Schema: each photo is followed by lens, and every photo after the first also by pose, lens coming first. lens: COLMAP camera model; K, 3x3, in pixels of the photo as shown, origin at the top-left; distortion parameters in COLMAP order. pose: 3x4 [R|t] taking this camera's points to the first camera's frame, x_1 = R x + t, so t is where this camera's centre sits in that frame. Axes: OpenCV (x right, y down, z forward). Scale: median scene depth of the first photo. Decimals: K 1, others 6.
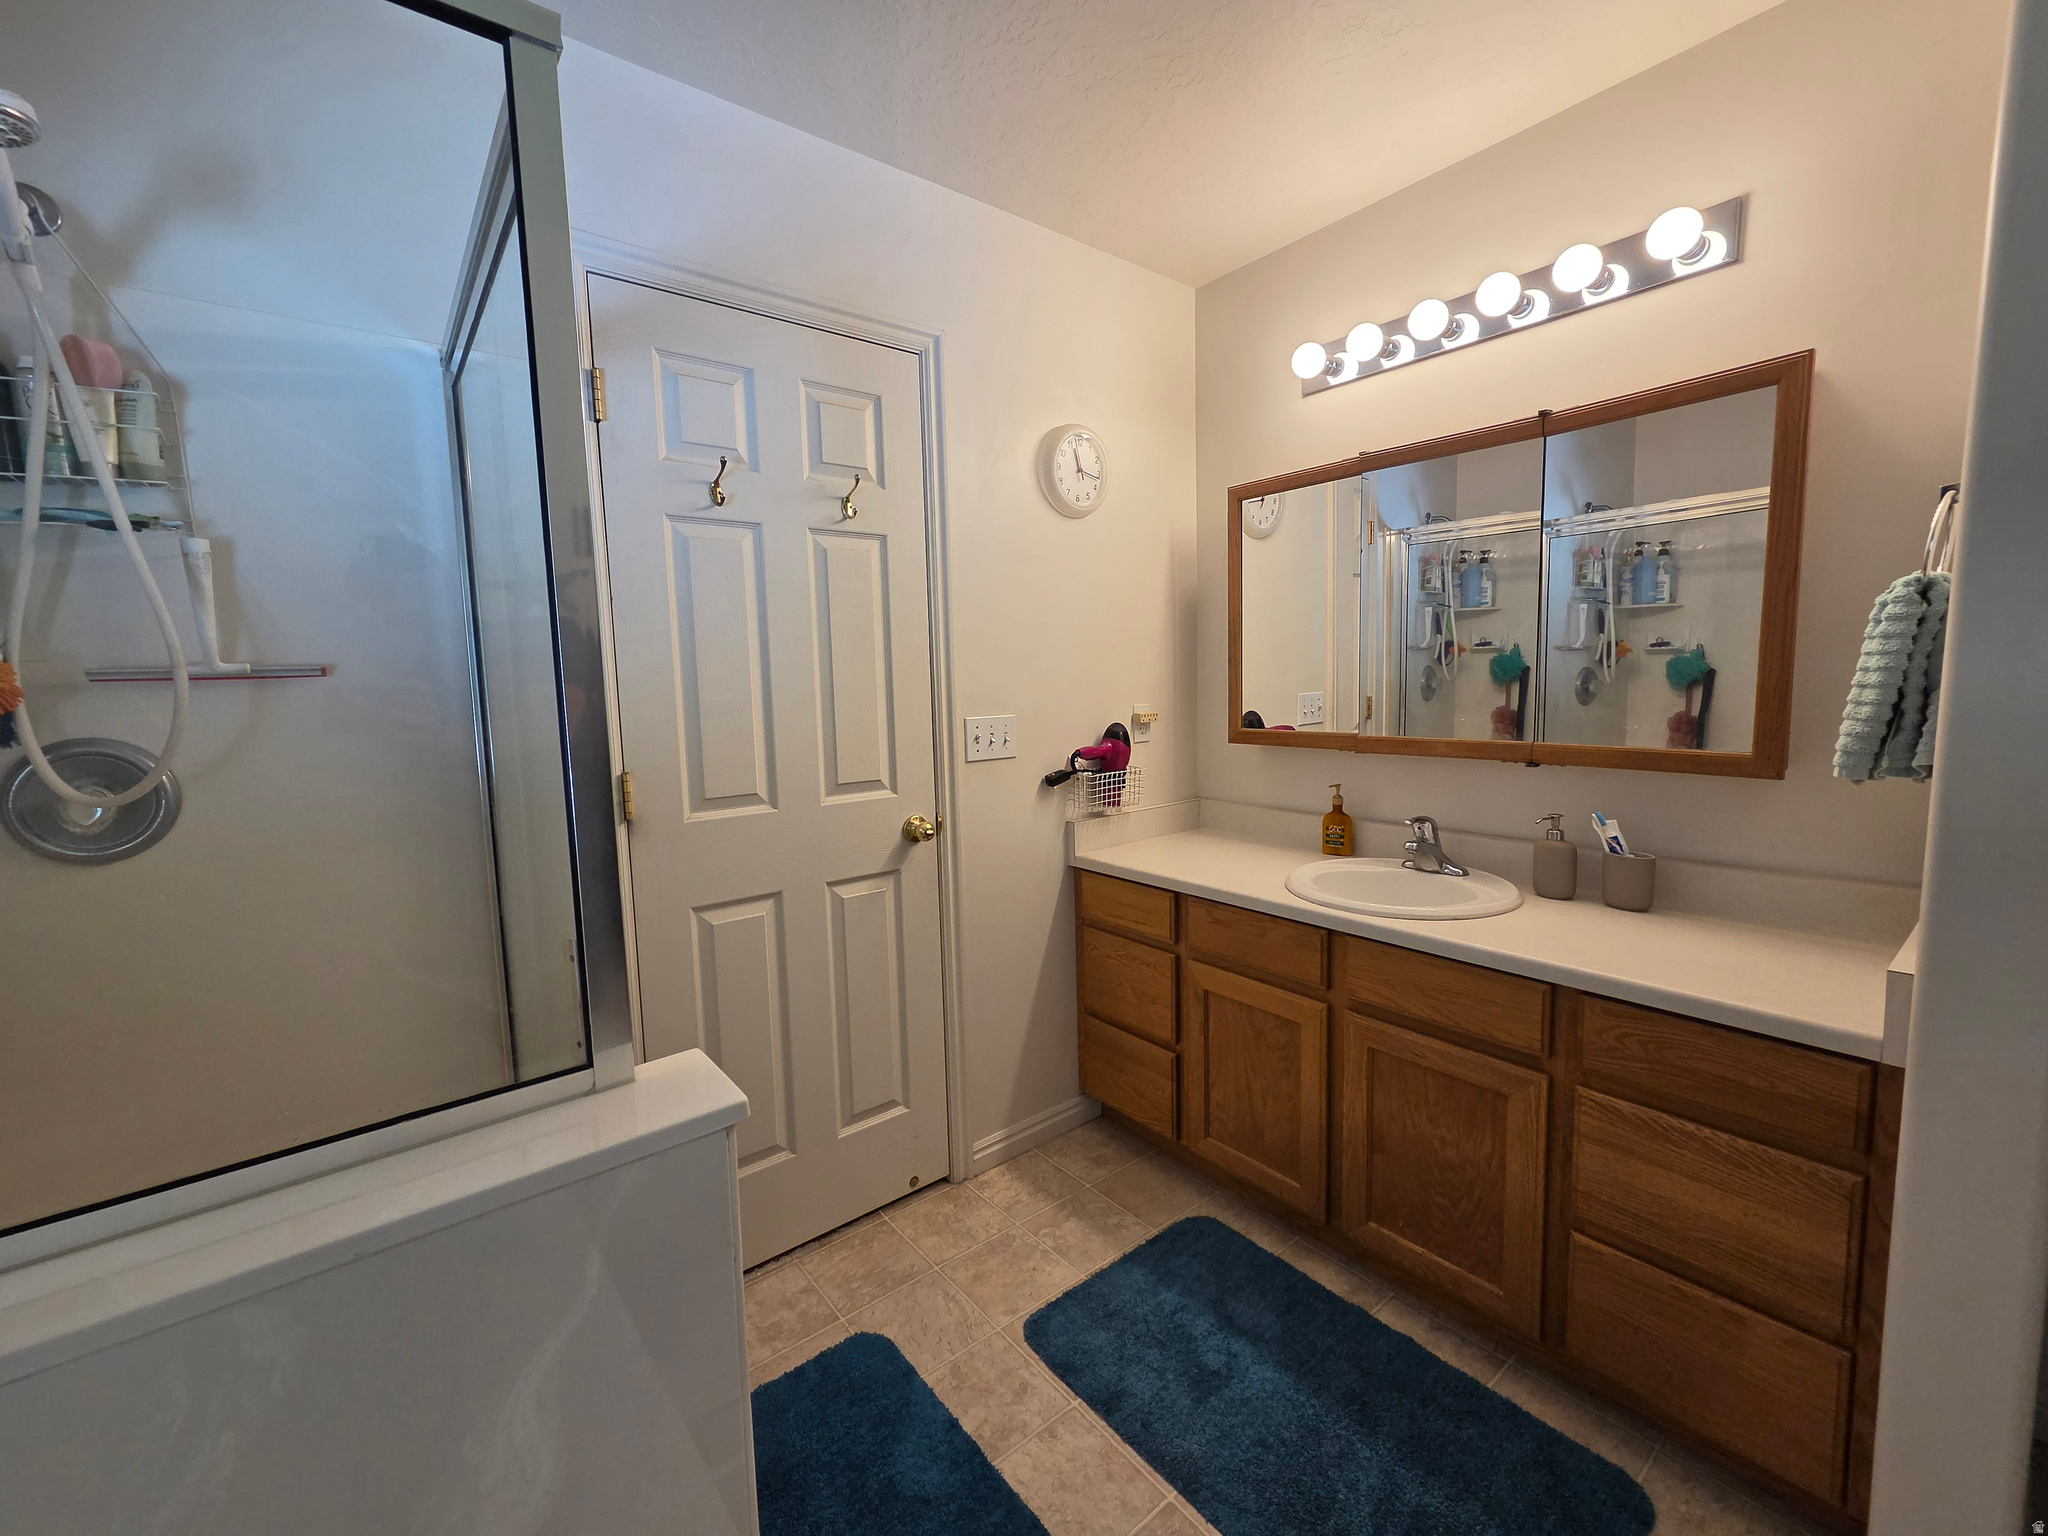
lens RADIAL K [[838.1, 0, 1020.6], [0, 838.1, 755.9], [0, 0, 1]] dist [0.000920, -0.000374]
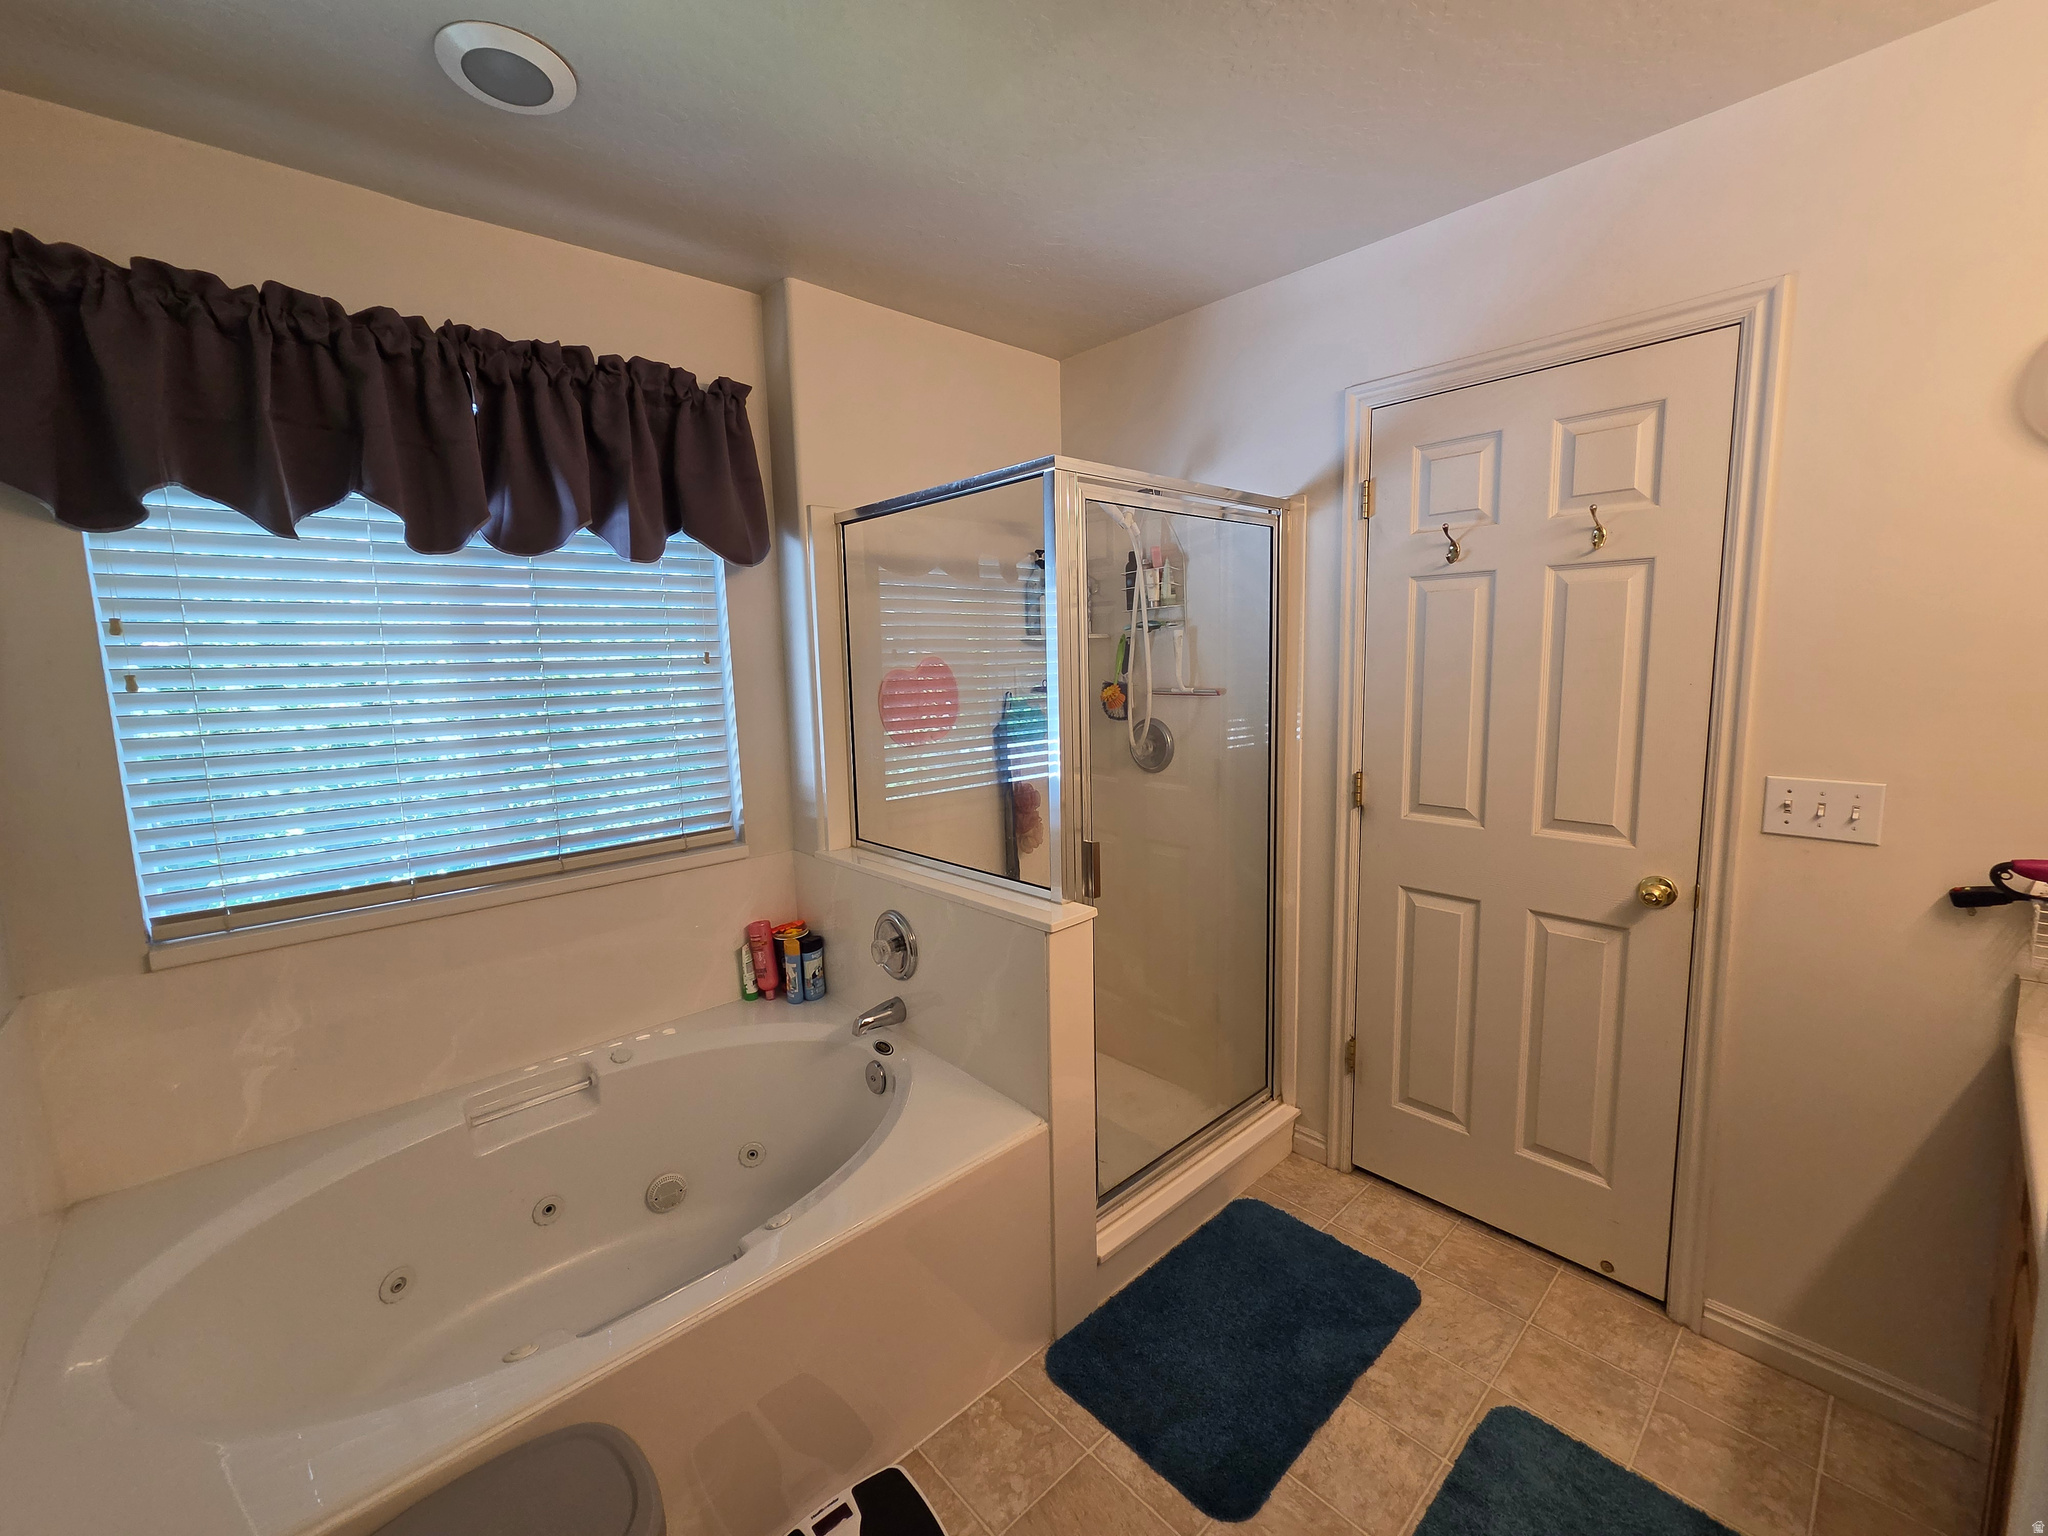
lens RADIAL K [[838.1, 0, 1020.6], [0, 838.1, 755.9], [0, 0, 1]] dist [0.000920, -0.000374]
pose [[0.073275, 0.147988, -0.986271, 0.737143], [-0.075822, 0.986894, 0.142448, -0.139933], [0.994425, 0.064344, 0.083536, 0.289521]]
